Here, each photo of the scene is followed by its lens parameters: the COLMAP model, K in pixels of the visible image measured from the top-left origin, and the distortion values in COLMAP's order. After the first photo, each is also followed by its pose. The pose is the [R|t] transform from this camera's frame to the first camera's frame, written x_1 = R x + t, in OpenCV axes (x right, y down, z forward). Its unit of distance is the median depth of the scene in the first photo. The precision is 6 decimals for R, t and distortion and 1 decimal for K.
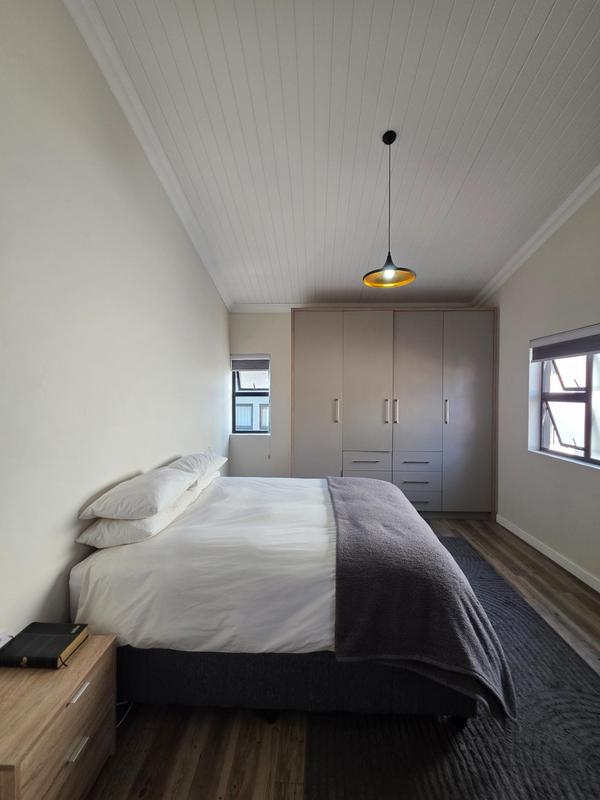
lens RADIAL K [[320.9, 0, 303.6], [0, 320.9, 396.8], [0, 0, 1]] dist [0.002706, -0.000239]
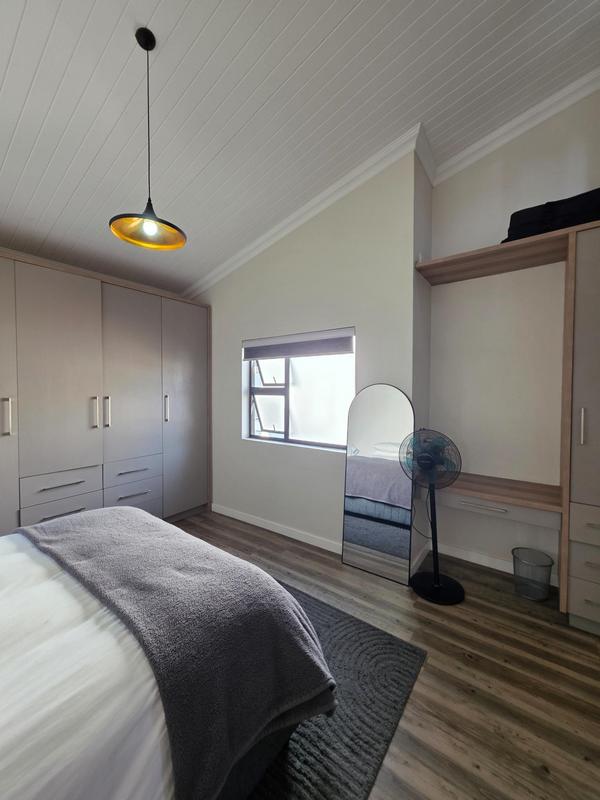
lens RADIAL K [[320.9, 0, 303.6], [0, 320.9, 396.8], [0, 0, 1]] dist [0.002706, -0.000239]
pose [[0.561339, -0.026204, 0.827171, -0.105672], [0.011467, 0.999649, 0.023887, -0.005181], [-0.827507, -0.003924, 0.561442, 0.196660]]
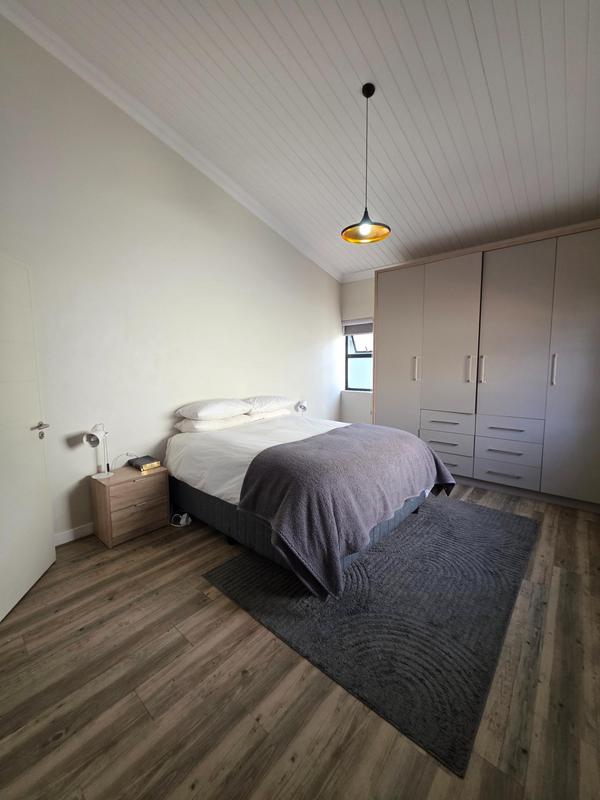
lens RADIAL K [[317.8, 0, 305.2], [0, 317.8, 398.5], [0, 0, 1]] dist [0.001458, 0.000336]
pose [[0.784241, 0.059930, -0.617555, 0.536220], [-0.002156, 0.995582, 0.093877, 0.051802], [0.620452, -0.072290, 0.780905, 0.009606]]
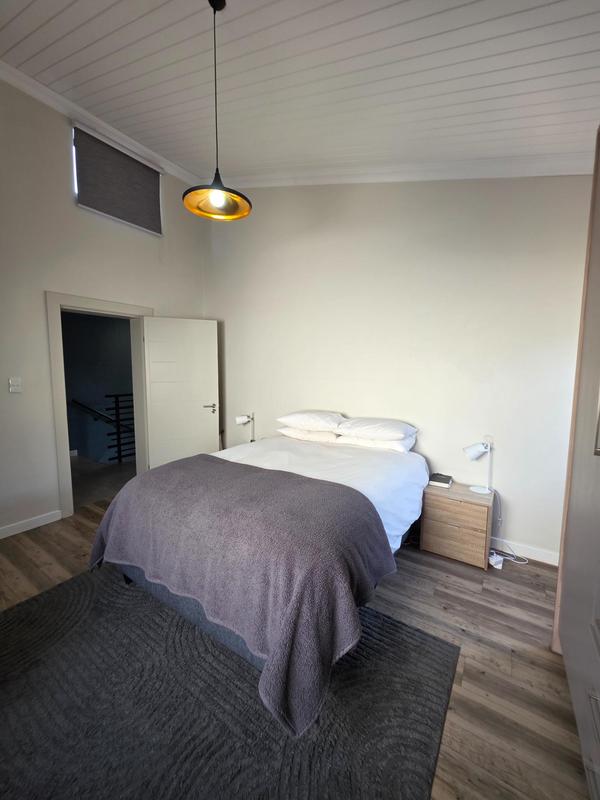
lens RADIAL K [[320.9, 0, 303.6], [0, 320.9, 396.8], [0, 0, 1]] dist [0.002706, -0.000239]
pose [[-0.524066, 0.043497, -0.850566, 0.580908], [-0.019215, 0.997837, 0.062867, 0.036060], [0.851461, 0.049290, -0.522097, 1.087268]]
